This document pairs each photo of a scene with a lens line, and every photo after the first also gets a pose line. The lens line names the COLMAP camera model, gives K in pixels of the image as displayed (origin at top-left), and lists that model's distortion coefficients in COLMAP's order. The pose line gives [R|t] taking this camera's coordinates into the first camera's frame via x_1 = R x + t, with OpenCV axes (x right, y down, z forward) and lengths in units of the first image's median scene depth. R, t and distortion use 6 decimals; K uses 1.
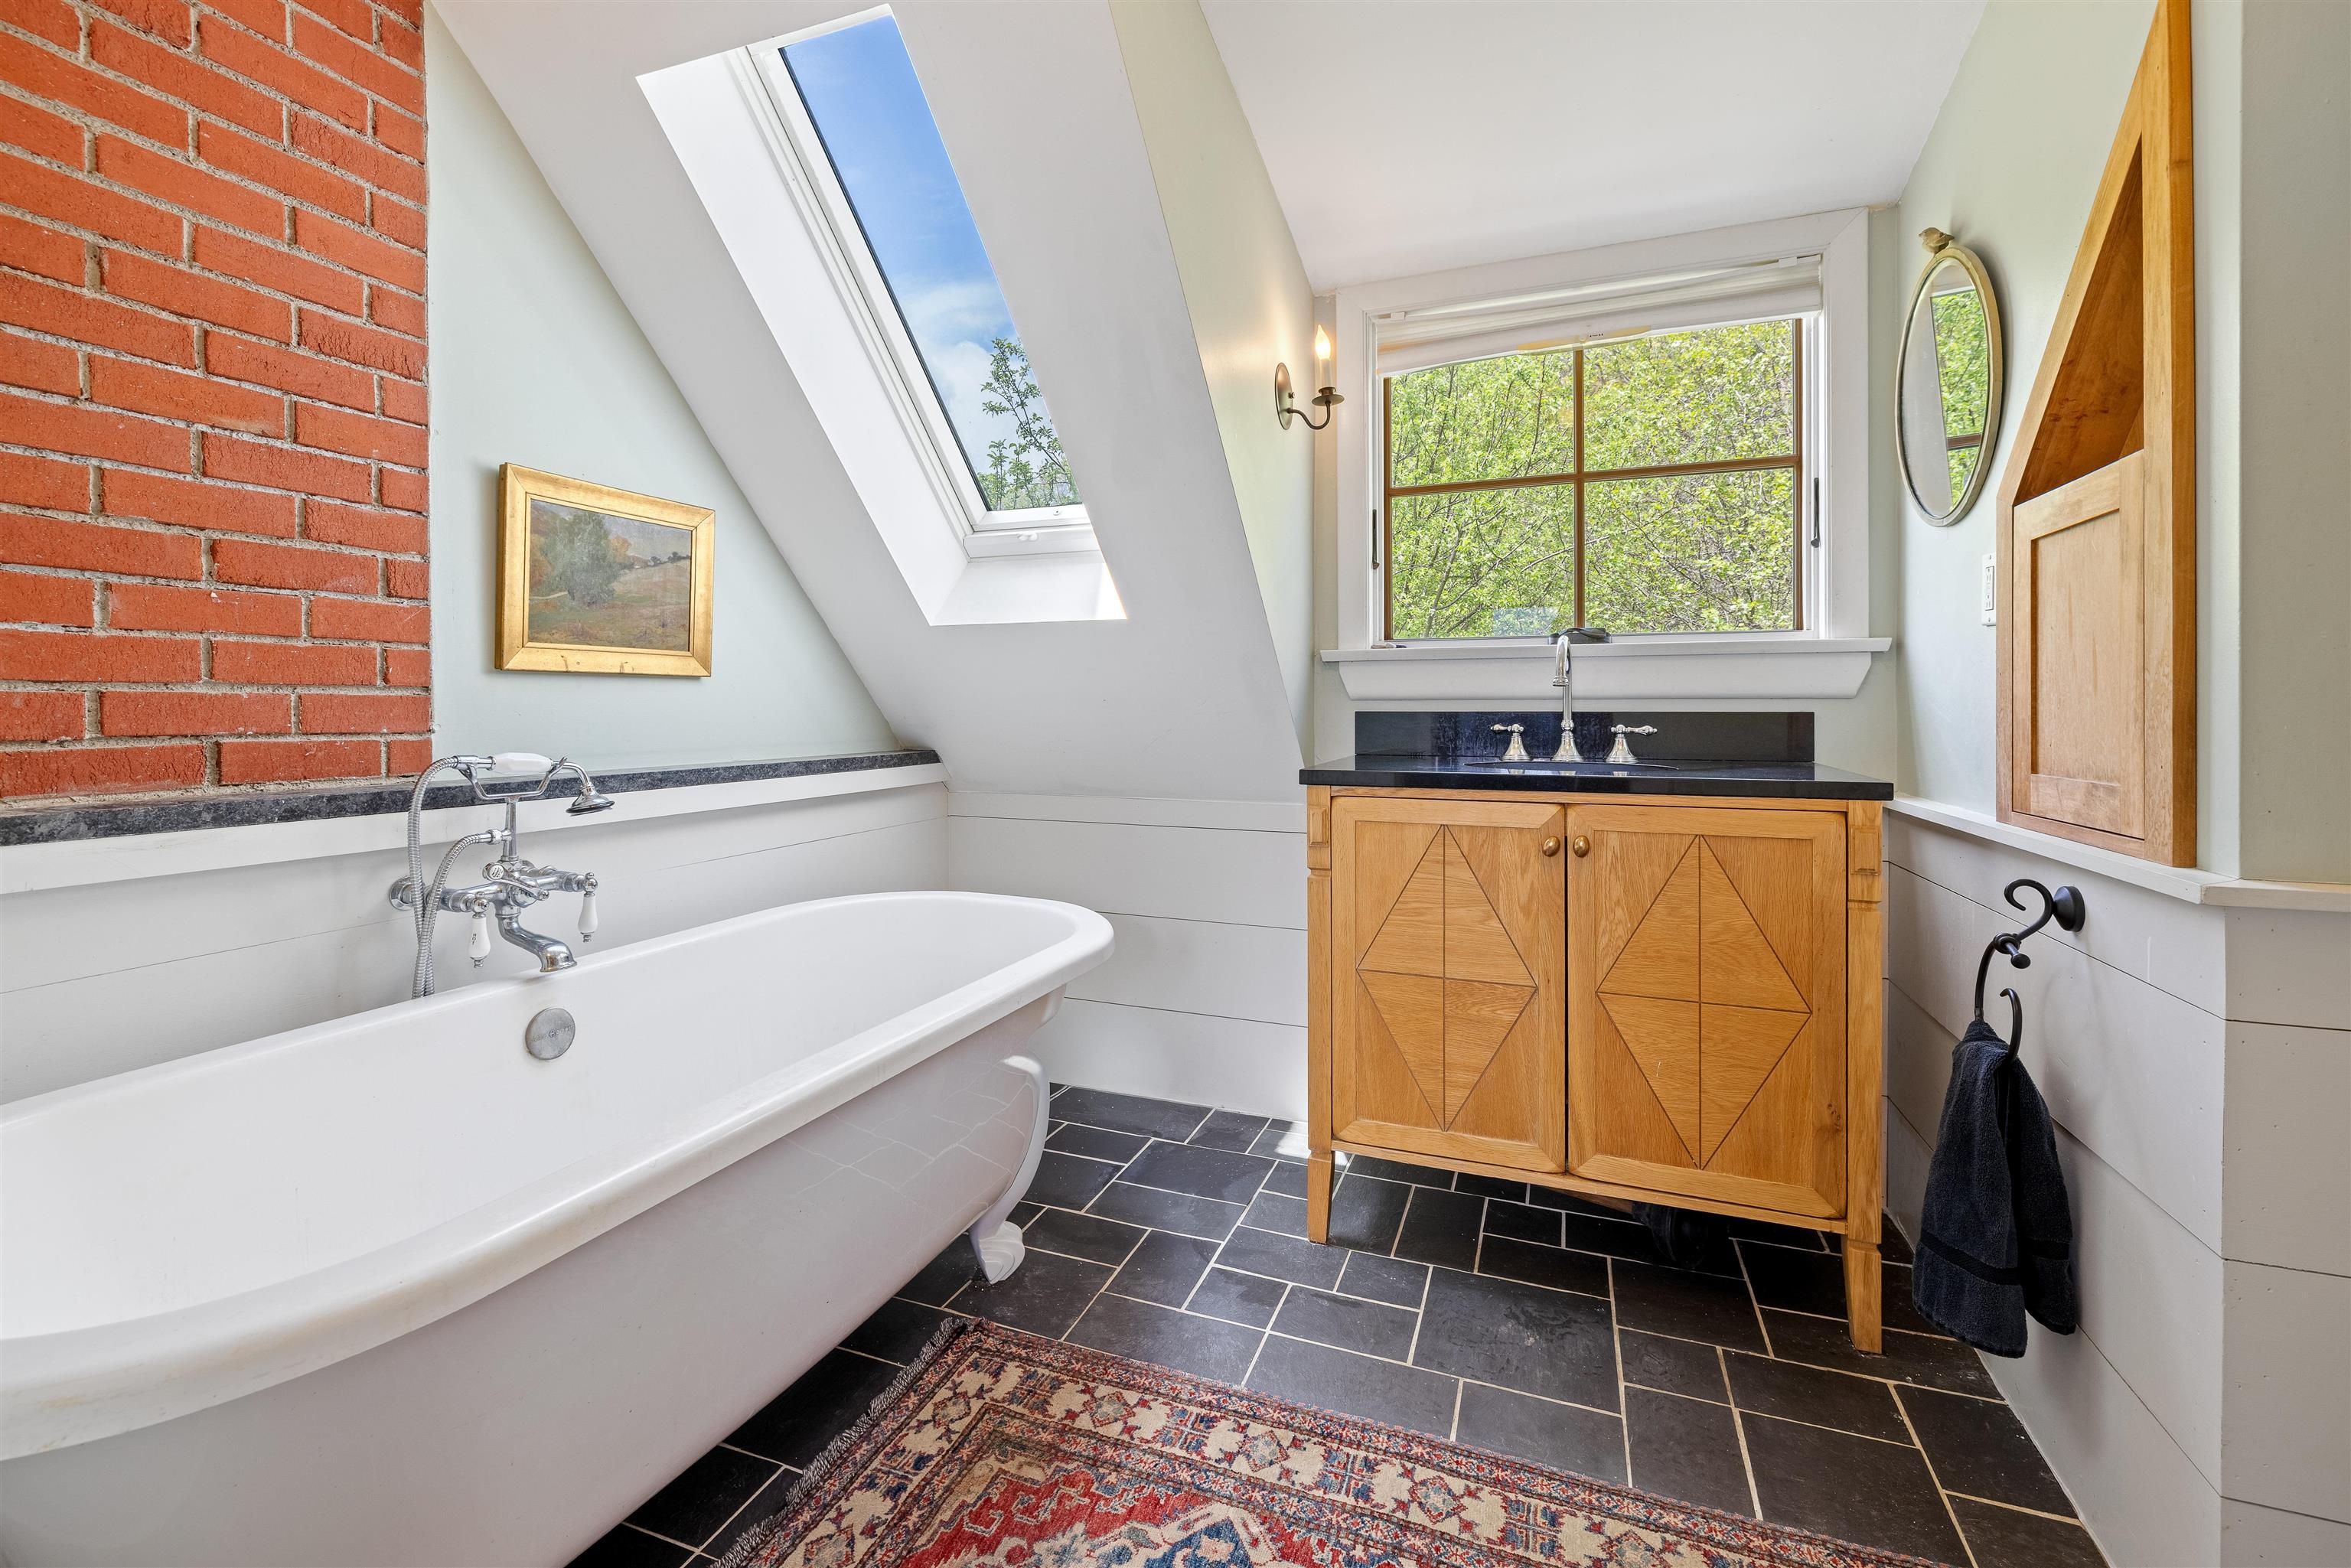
lens RADIAL K [[1008.2, 0, 1173.8], [0, 1008.2, 715.8], [0, 0, 1]] dist [-0.001795, -0.000324]
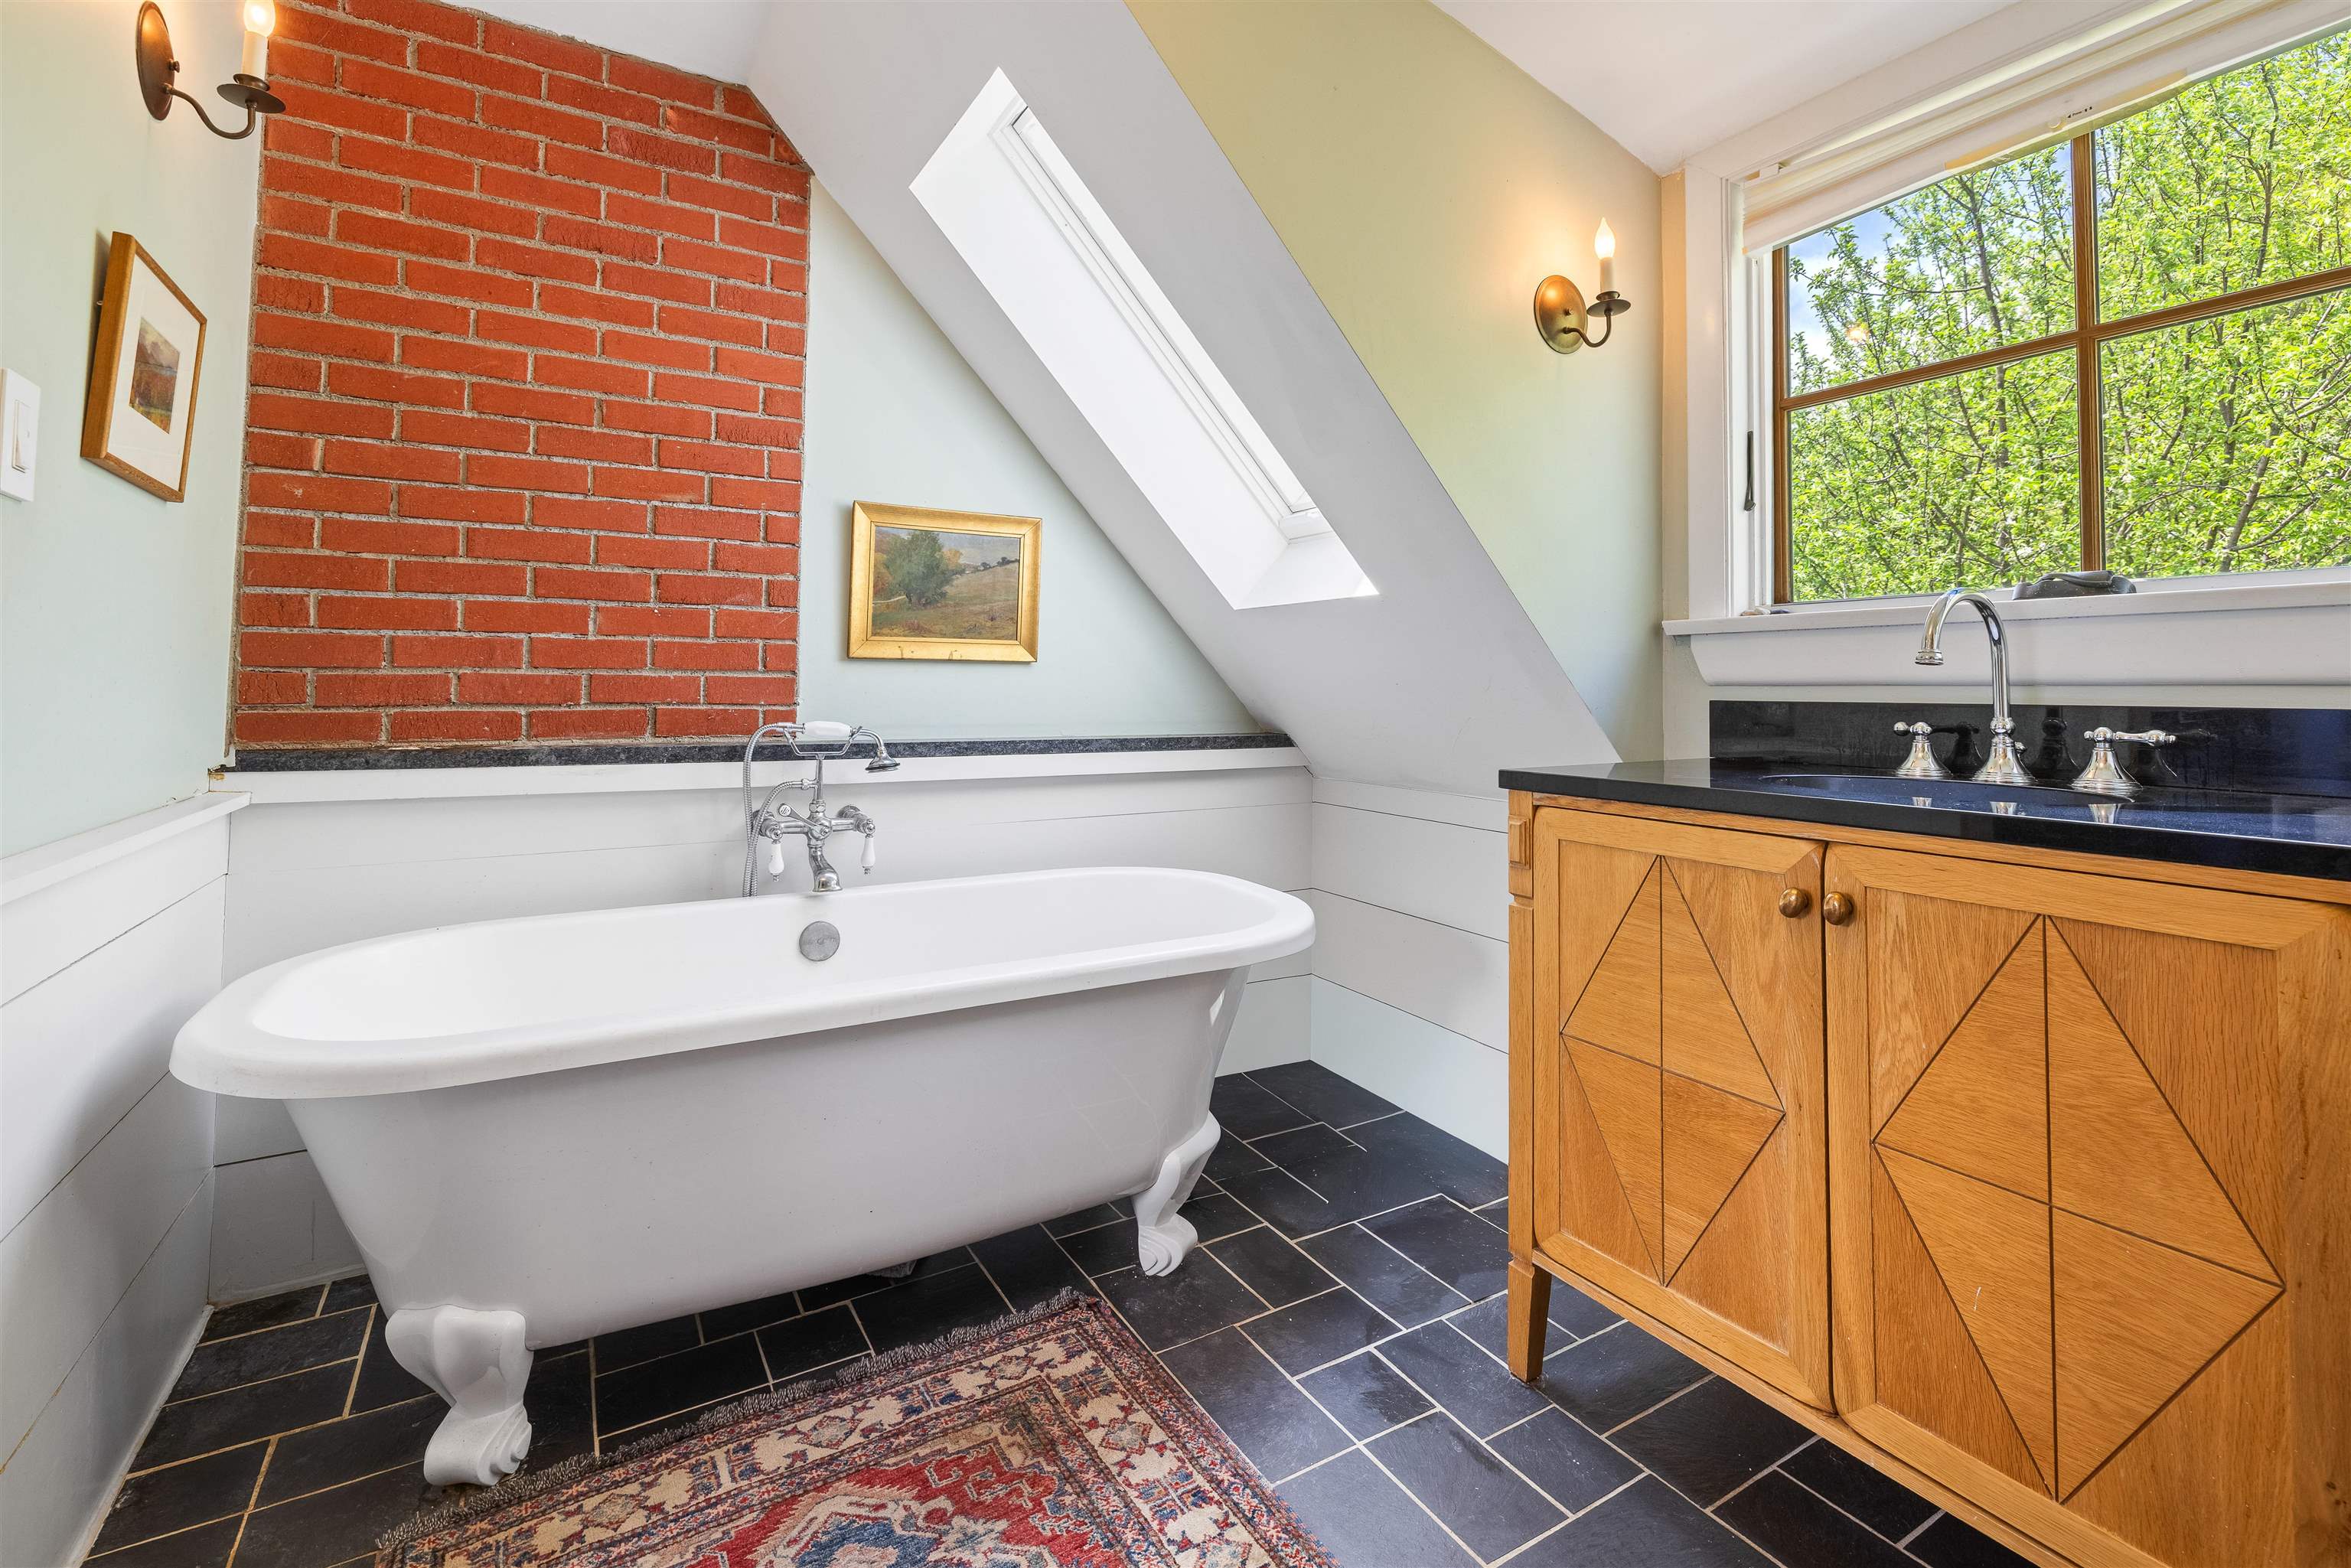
lens RADIAL K [[1038.8, 0, 1173.2], [0, 1038.8, 649.3], [0, 0, 1]] dist [-0.000815, -0.000177]
pose [[0.785749, -0.016331, -0.618330, 0.505274], [-0.014494, 0.998891, -0.044801, -0.002618], [0.618376, 0.044165, 0.784640, 0.202631]]
